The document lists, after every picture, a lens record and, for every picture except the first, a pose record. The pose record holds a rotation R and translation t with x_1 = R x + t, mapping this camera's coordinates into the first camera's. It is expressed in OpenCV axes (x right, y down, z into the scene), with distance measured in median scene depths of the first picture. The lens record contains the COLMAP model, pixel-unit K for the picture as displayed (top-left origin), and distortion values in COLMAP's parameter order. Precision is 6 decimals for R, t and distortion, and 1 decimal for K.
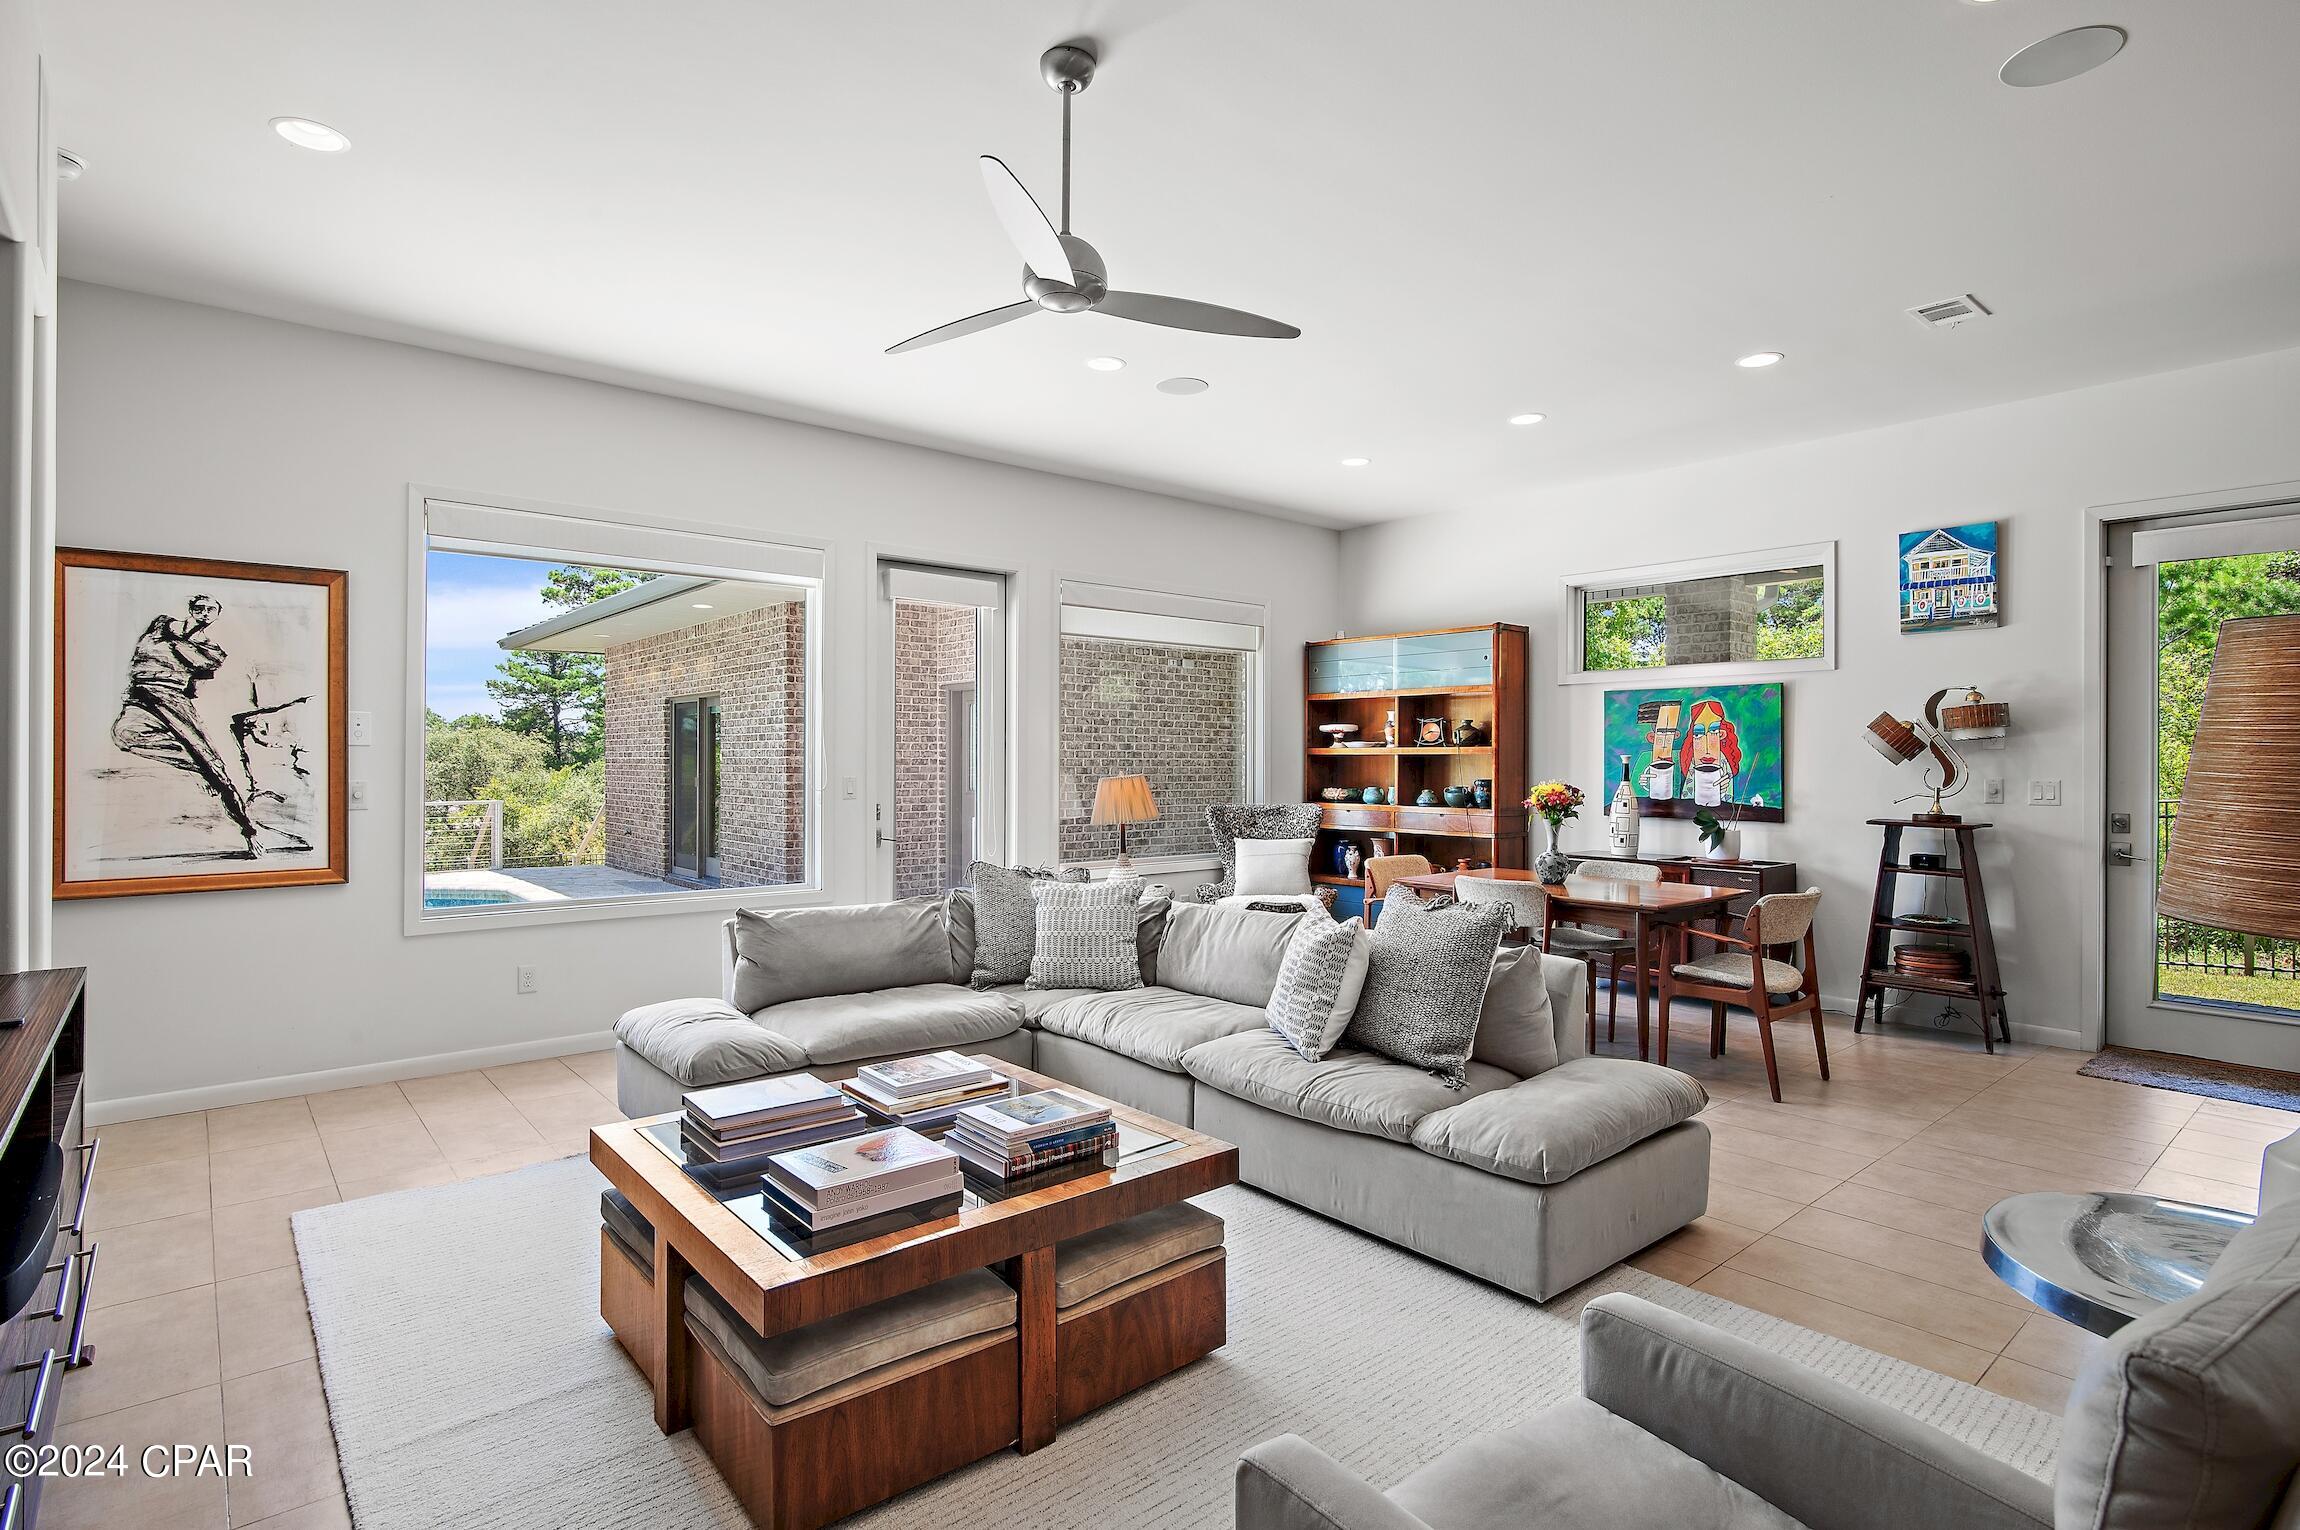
lens RADIAL K [[1126.5, 0, 1150.0], [0, 1126.5, 765.0], [0, 0, 1]] dist [0.000422, -0.000045]
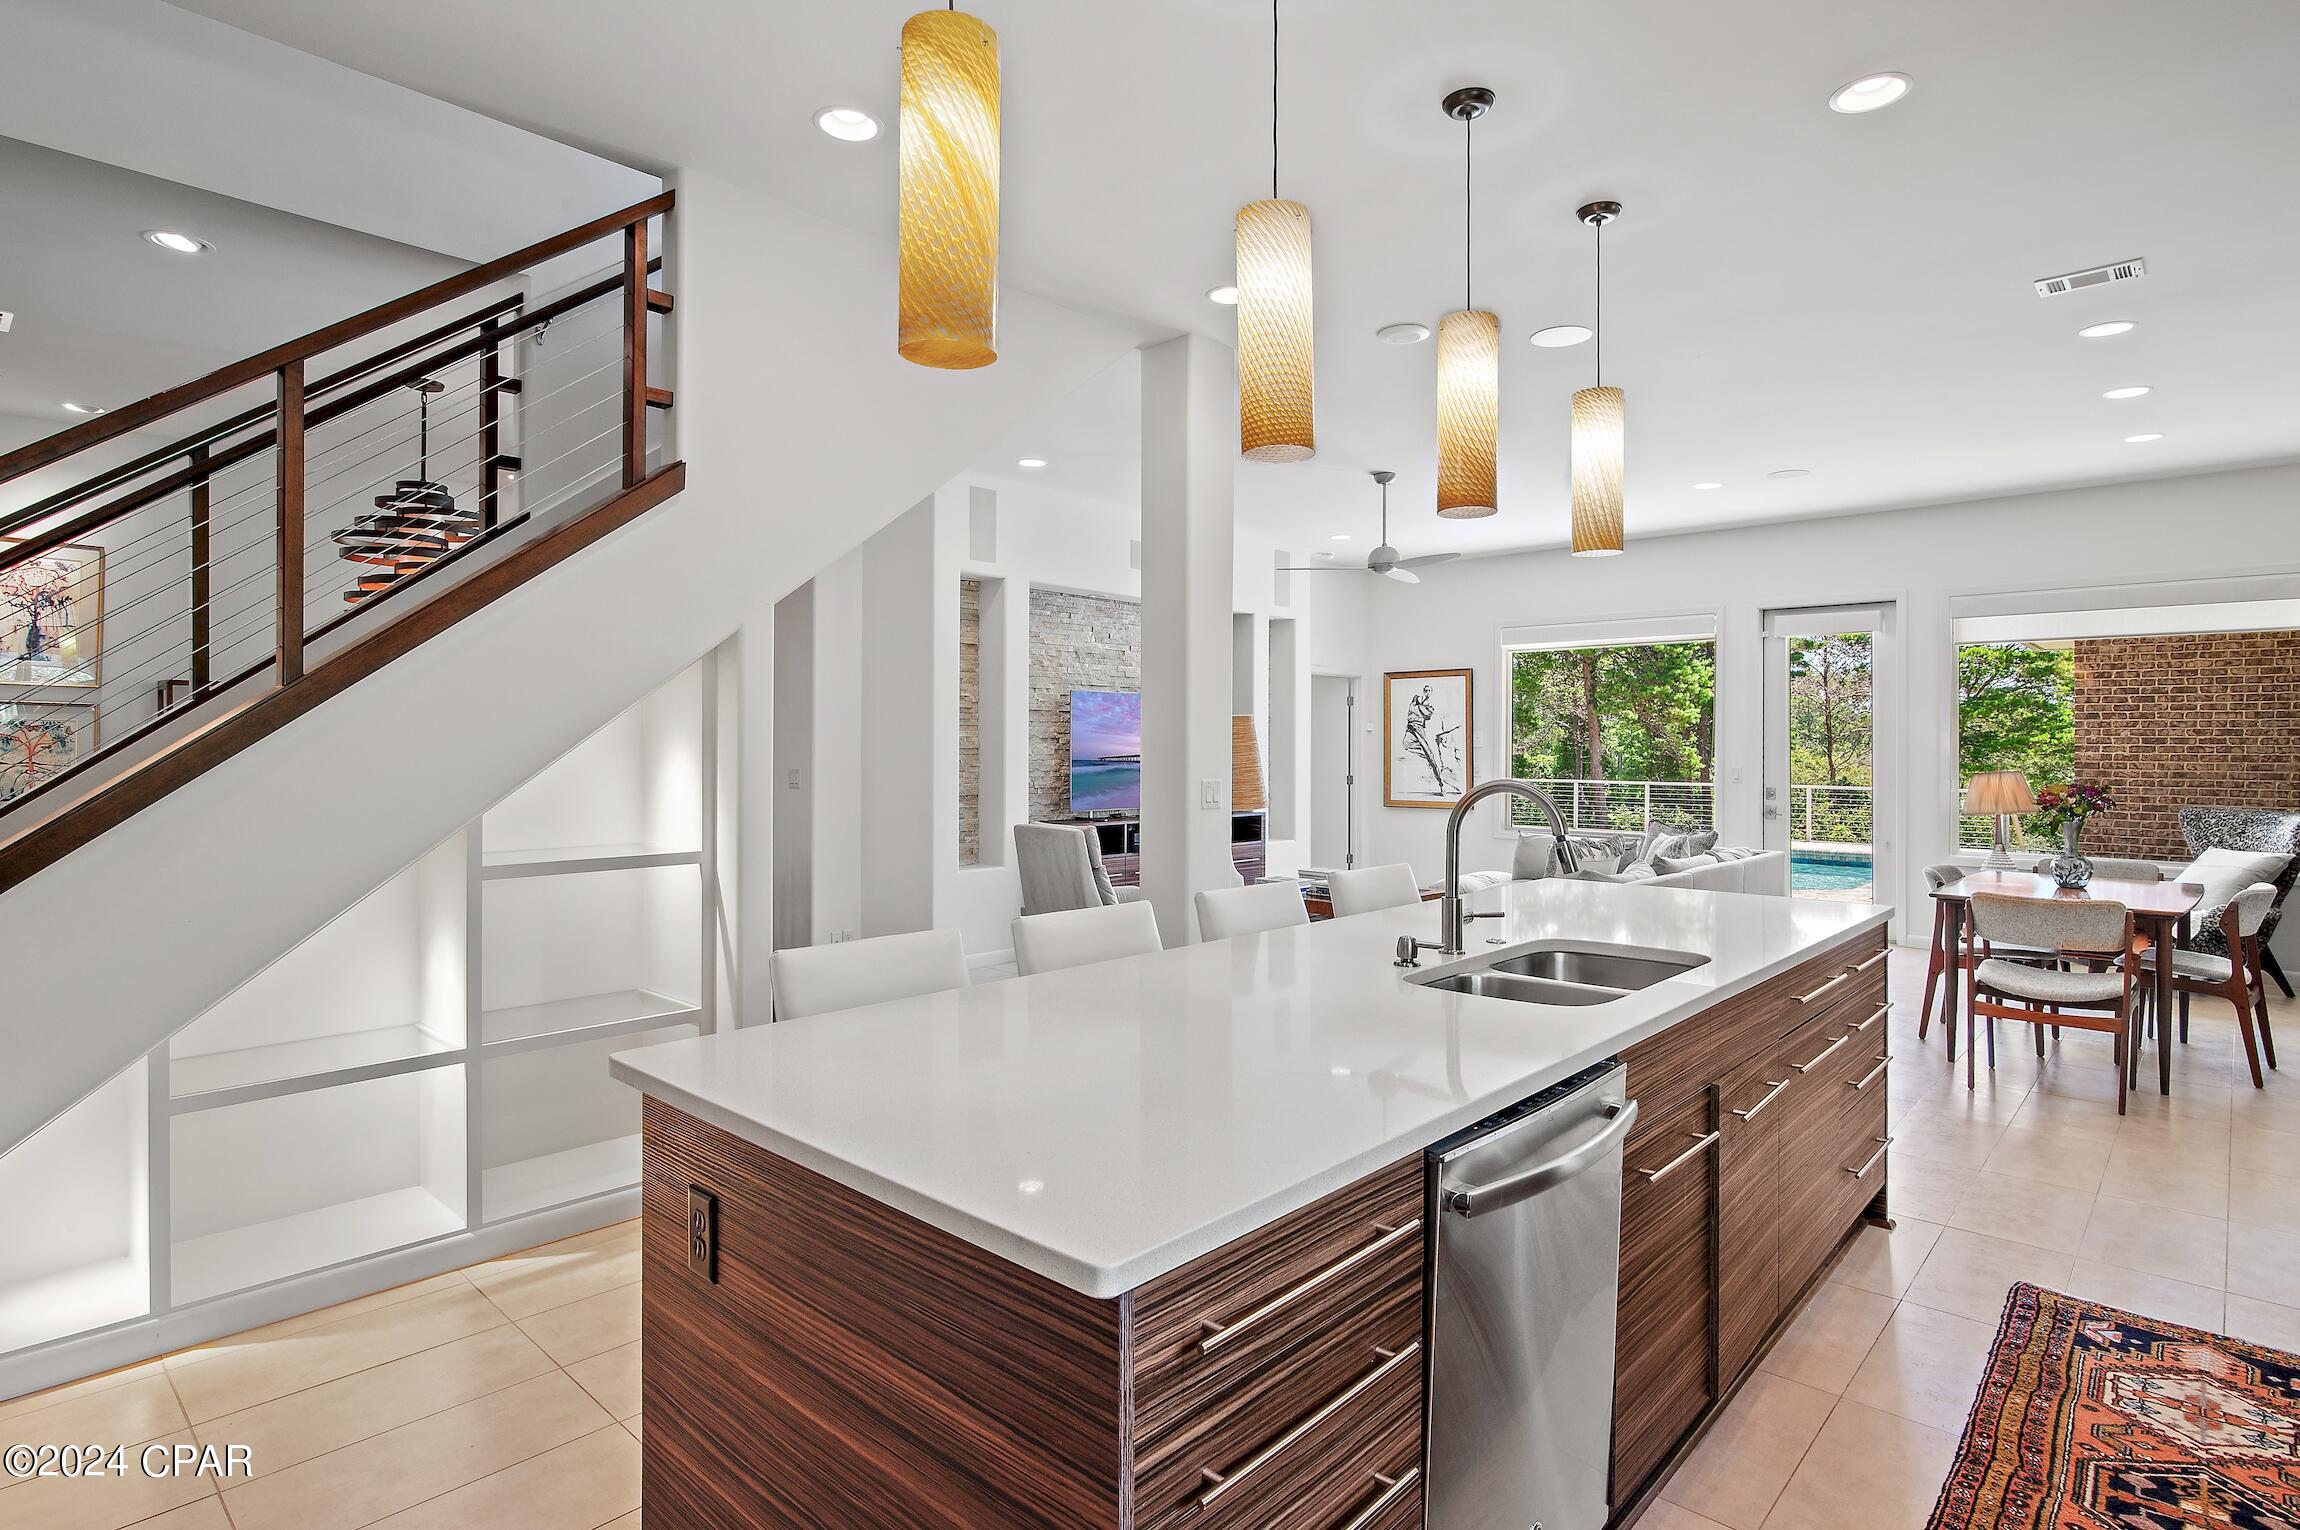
lens RADIAL K [[1181.8, 0, 1157.9], [0, 1181.8, 720.1], [0, 0, 1]] dist [-0.000562, -0.000712]
pose [[0.120545, -0.022448, -0.992454, 1.579792], [-0.007494, 0.999695, -0.023522, -0.012409], [0.992680, 0.010273, 0.120340, 0.123850]]
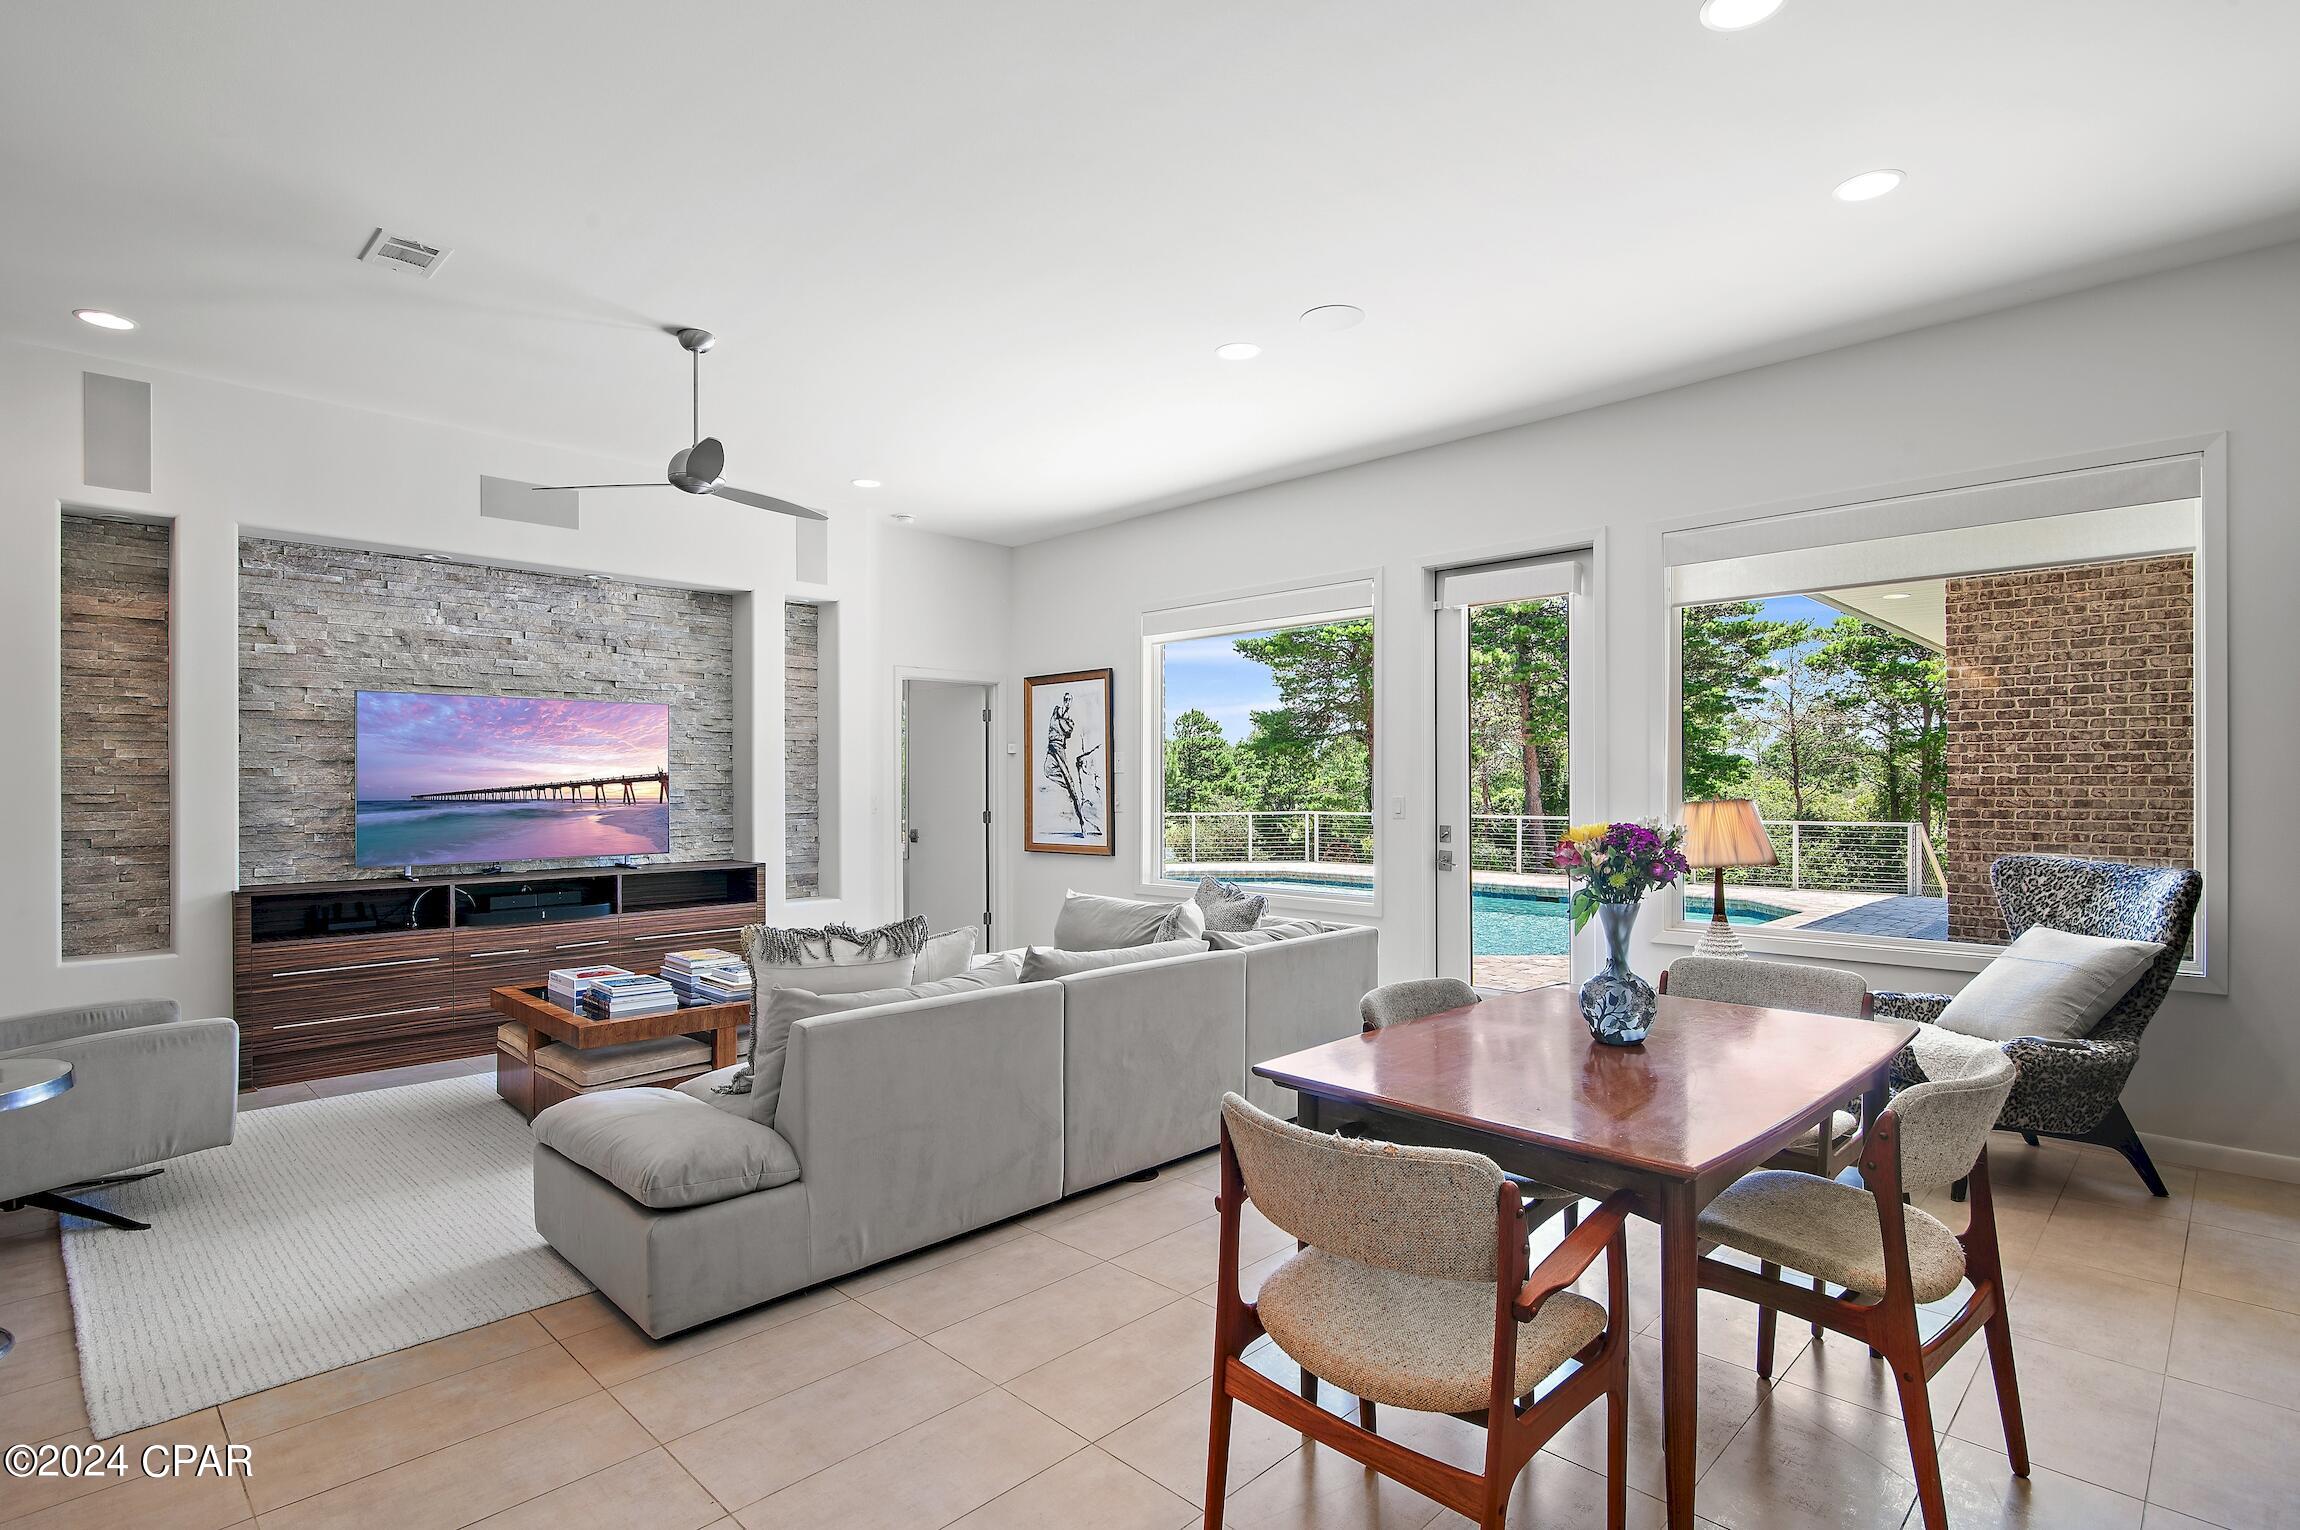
lens RADIAL K [[1126.5, 0, 1150.0], [0, 1126.5, 765.0], [0, 0, 1]] dist [0.000422, -0.000045]
pose [[0.087428, -0.016870, -0.996028, 0.990026], [-0.000446, 0.999856, -0.016974, -0.001258], [0.996171, 0.001929, 0.087408, 0.963923]]
